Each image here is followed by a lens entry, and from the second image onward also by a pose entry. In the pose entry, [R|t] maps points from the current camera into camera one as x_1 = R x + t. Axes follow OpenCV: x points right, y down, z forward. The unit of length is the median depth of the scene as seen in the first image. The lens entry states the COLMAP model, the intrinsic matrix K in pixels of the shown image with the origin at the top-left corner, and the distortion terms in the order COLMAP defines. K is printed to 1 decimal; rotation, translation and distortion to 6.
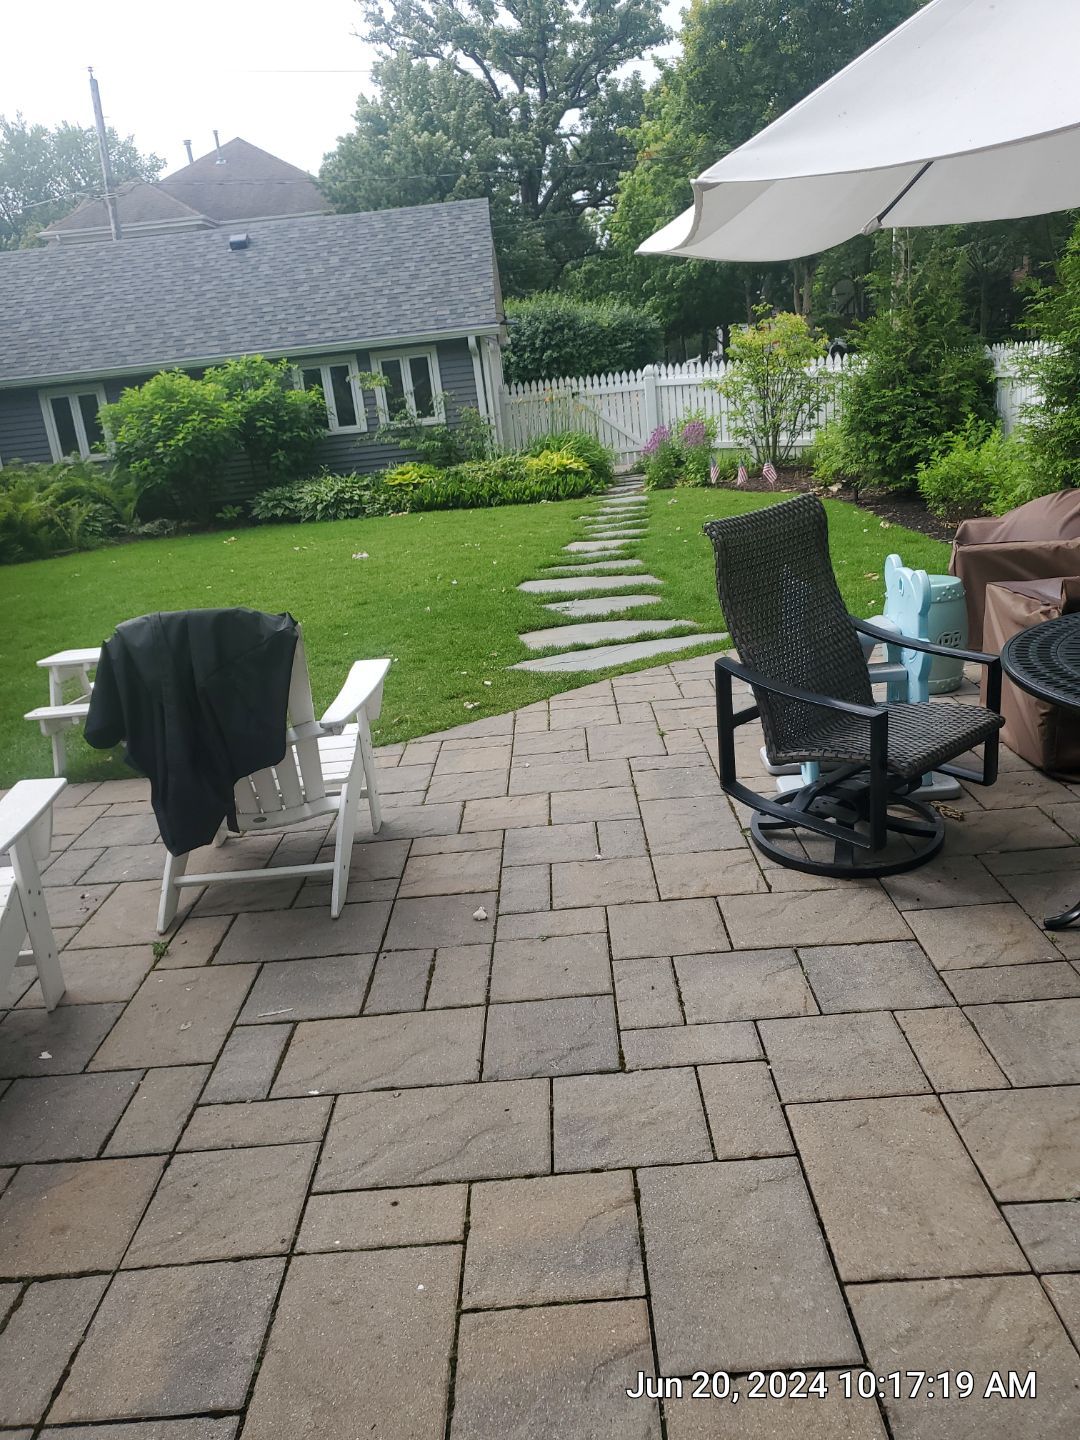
lens RADIAL K [[1157.1, 0, 533.8], [0, 1157.1, 711.0], [0, 0, 1]] dist [0.012192, 0.007424]
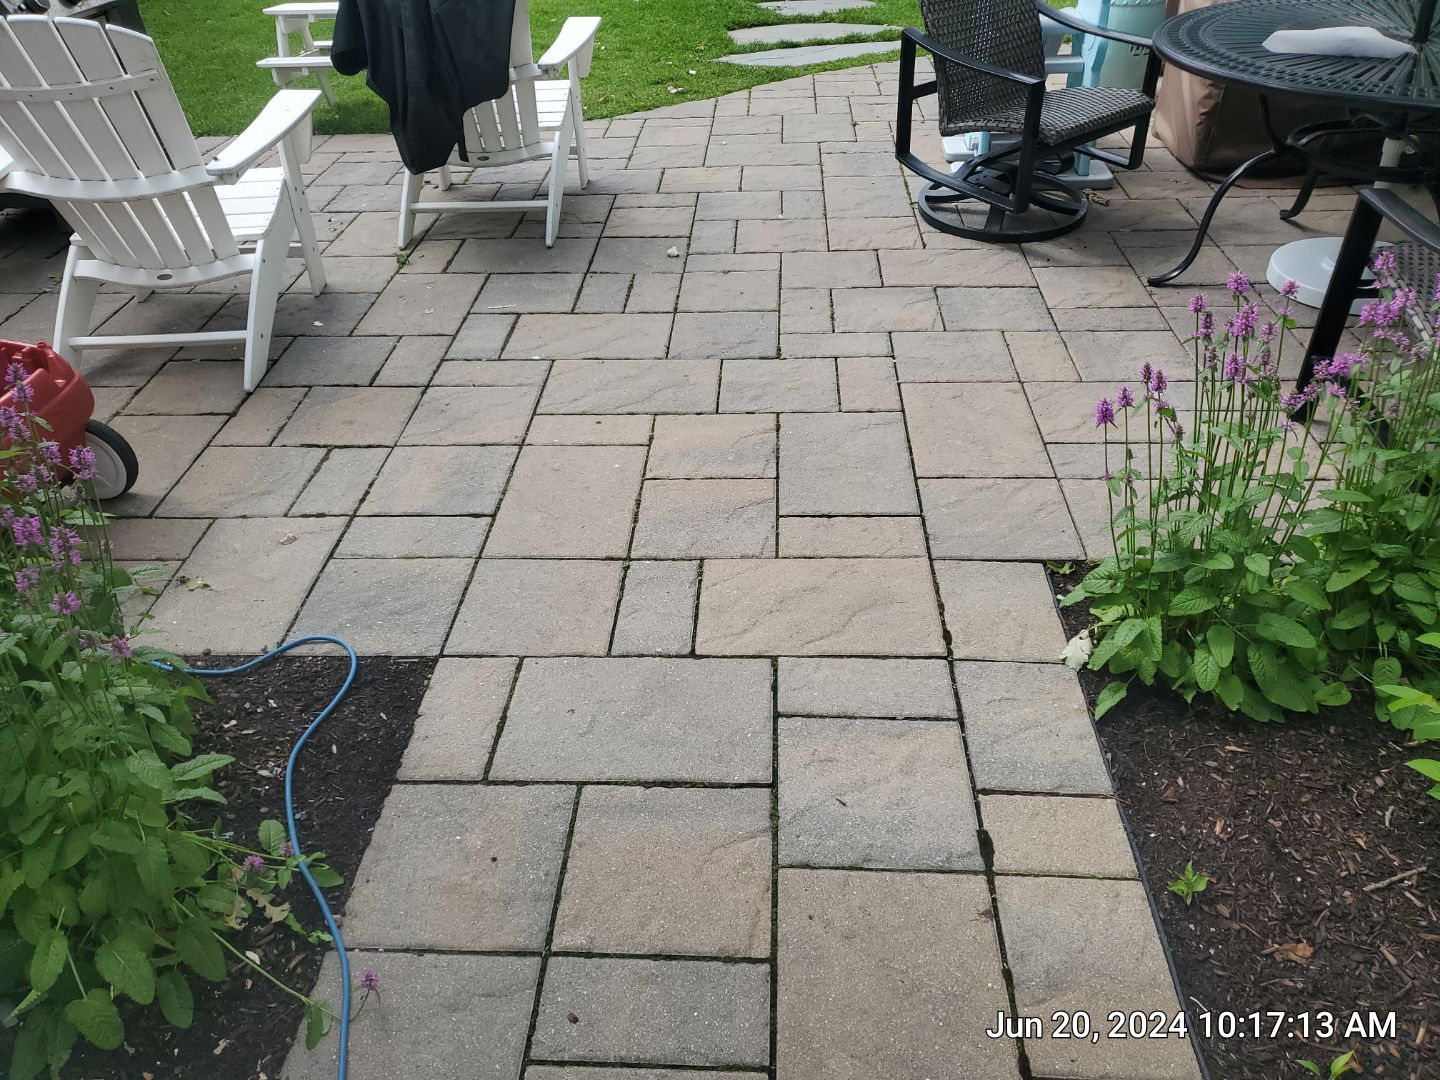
lens RADIAL K [[1157.1, 0, 707.6], [0, 1157.1, 538.9], [0, 0, 1]] dist [0.012192, 0.007424]
pose [[0.997555, 0.069586, -0.006421, 0.016600], [-0.064070, 0.947416, 0.313524, 0.085286], [0.027900, -0.312346, 0.949559, -0.205877]]
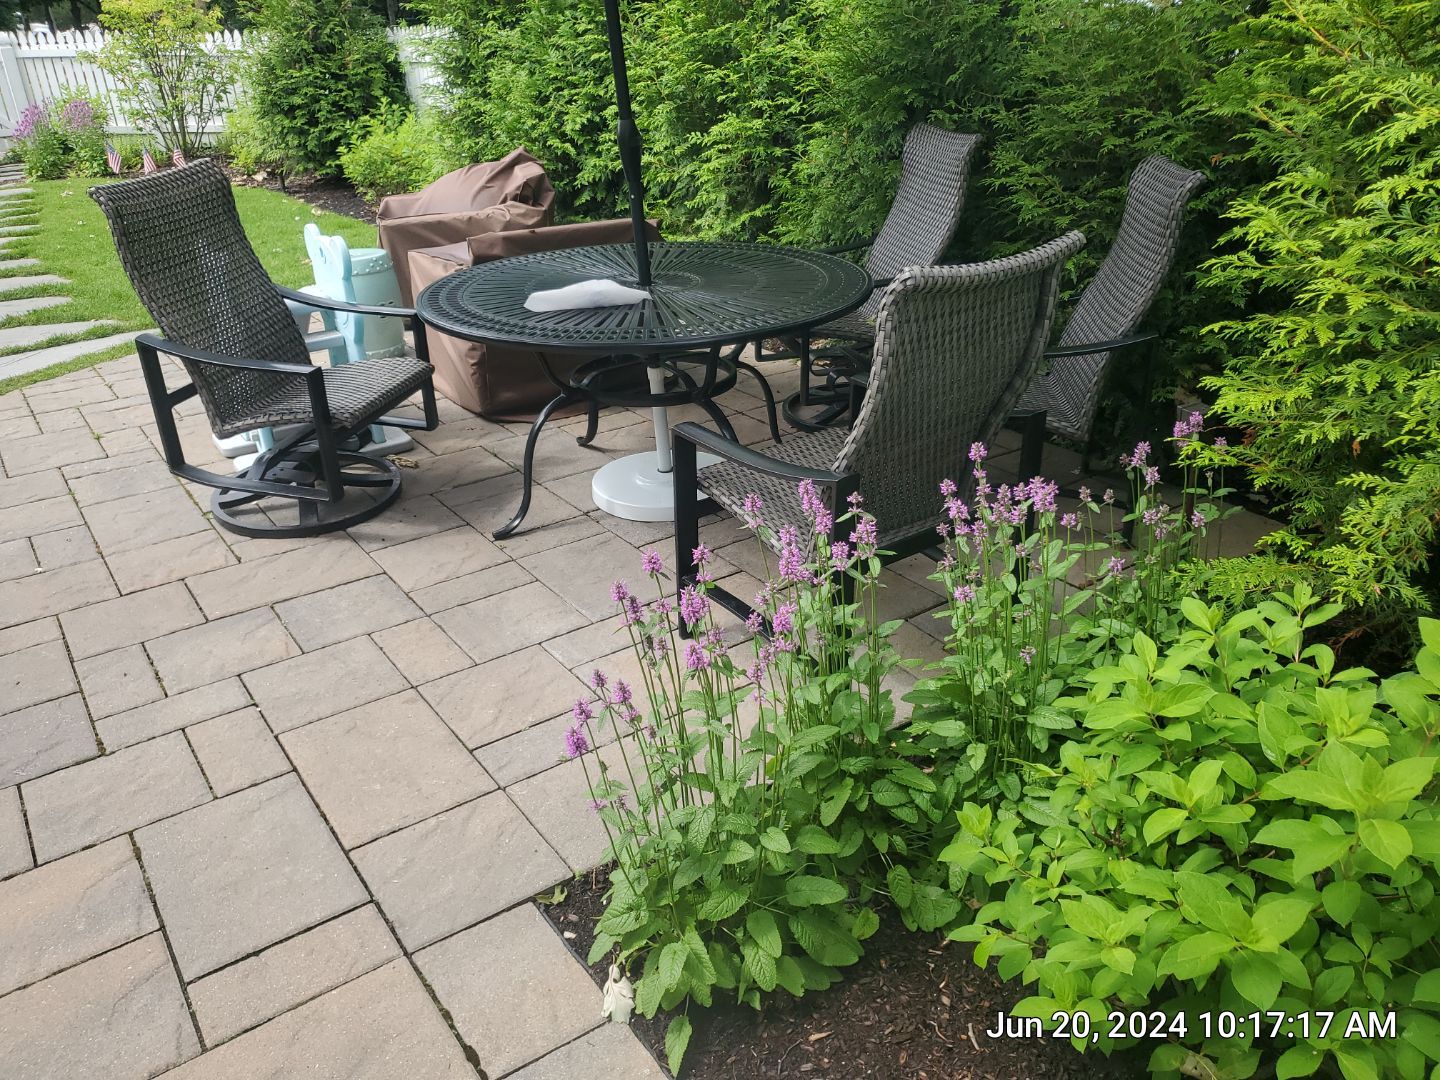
lens RADIAL K [[1157.1, 0, 729.0], [0, 1157.1, 532.3], [0, 0, 1]] dist [0.012192, 0.007424]
pose [[0.818004, -0.189109, 0.543238, 0.008750], [0.132968, 0.981000, 0.141278, 0.046079], [-0.559633, -0.043333, 0.827607, -0.077357]]
